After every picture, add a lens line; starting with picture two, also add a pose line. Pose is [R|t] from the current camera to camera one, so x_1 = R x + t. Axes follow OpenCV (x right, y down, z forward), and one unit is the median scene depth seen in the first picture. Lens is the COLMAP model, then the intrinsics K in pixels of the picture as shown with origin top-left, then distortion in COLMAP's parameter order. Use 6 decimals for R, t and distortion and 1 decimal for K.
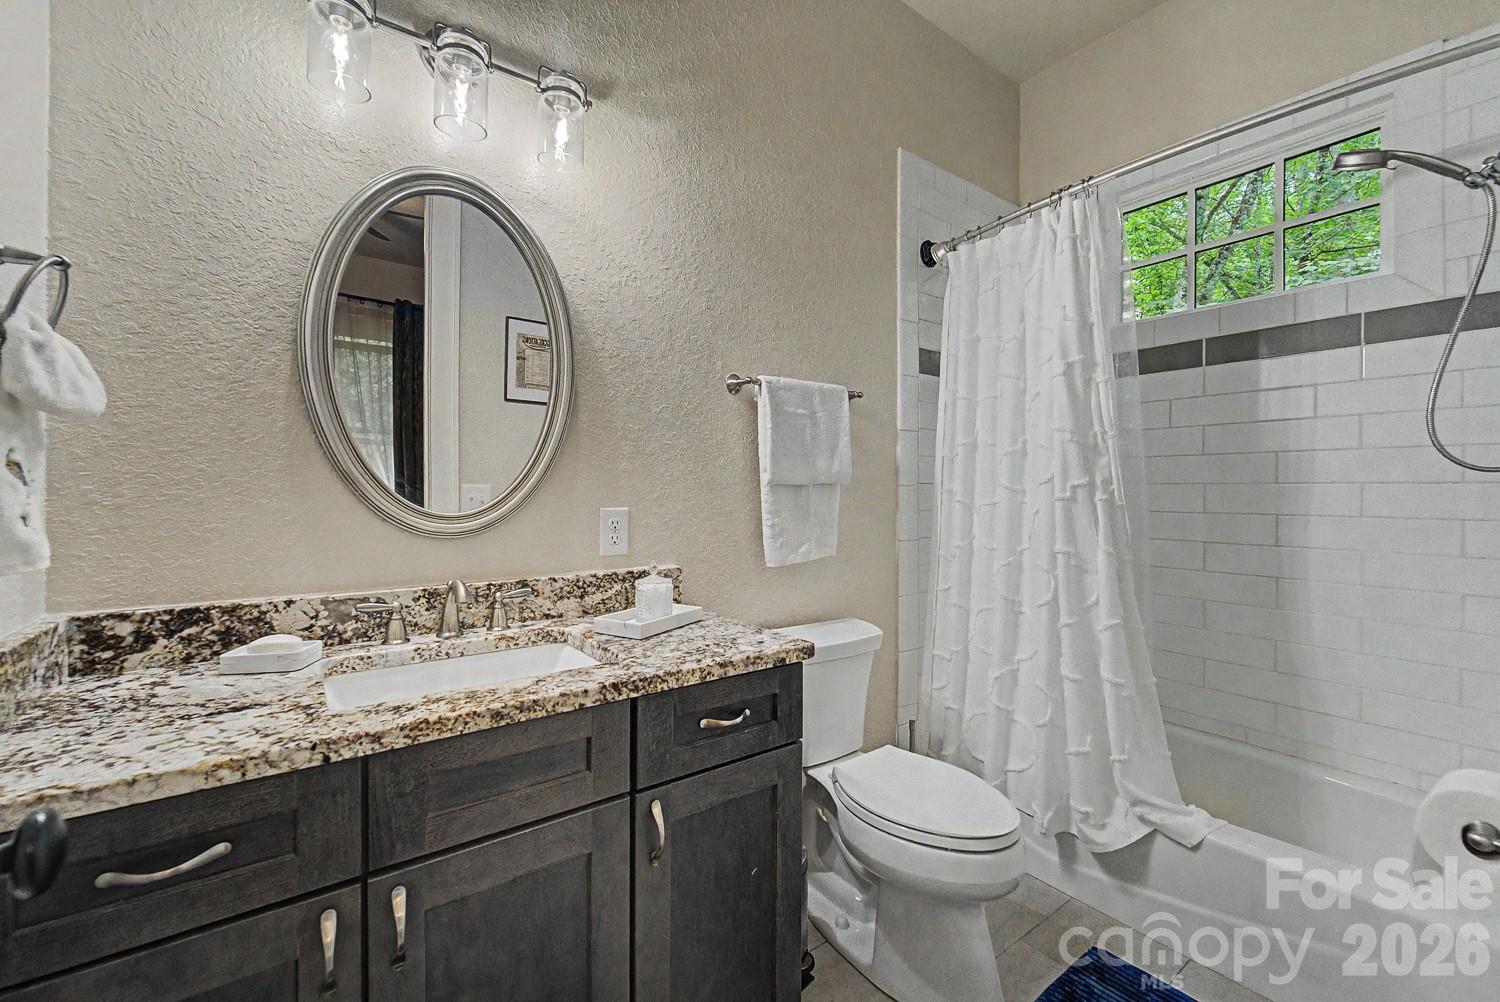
lens RADIAL K [[613.7, 0, 748.9], [0, 613.7, 498.6], [0, 0, 1]] dist [0.000456, 0.000039]
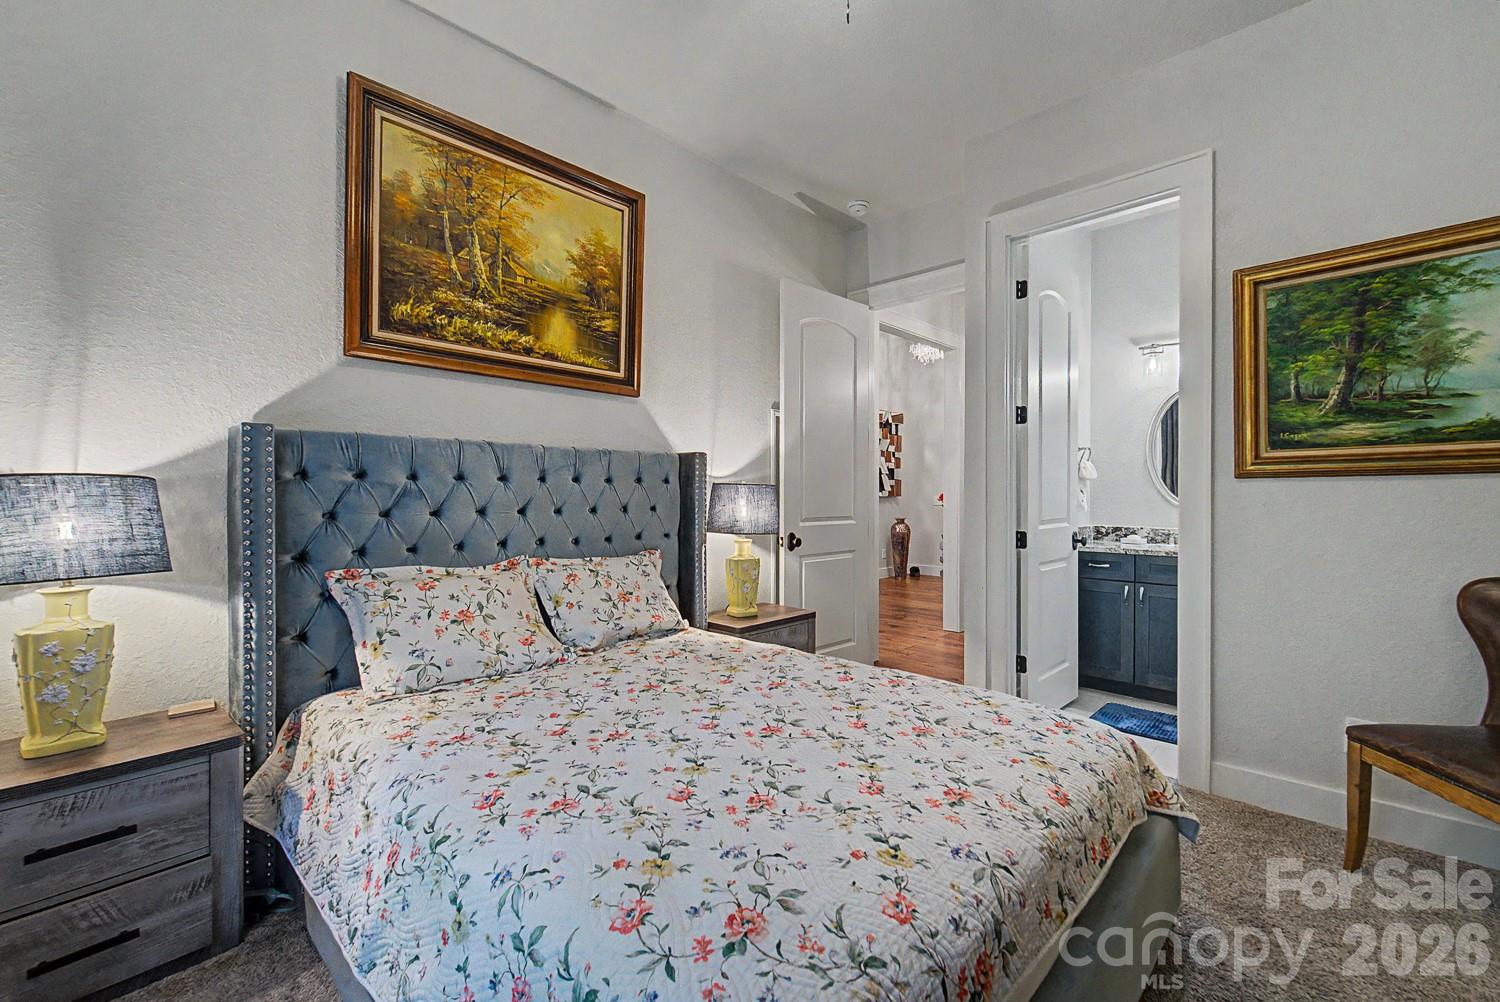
lens RADIAL K [[613.7, 0, 750.5], [0, 613.7, 496.5], [0, 0, 1]] dist [0.000456, 0.000039]
pose [[0.151804, -0.001565, -0.988409, 2.684191], [-0.000565, 0.999998, -0.001670, -0.000717], [0.988410, 0.000812, 0.151803, -1.954329]]
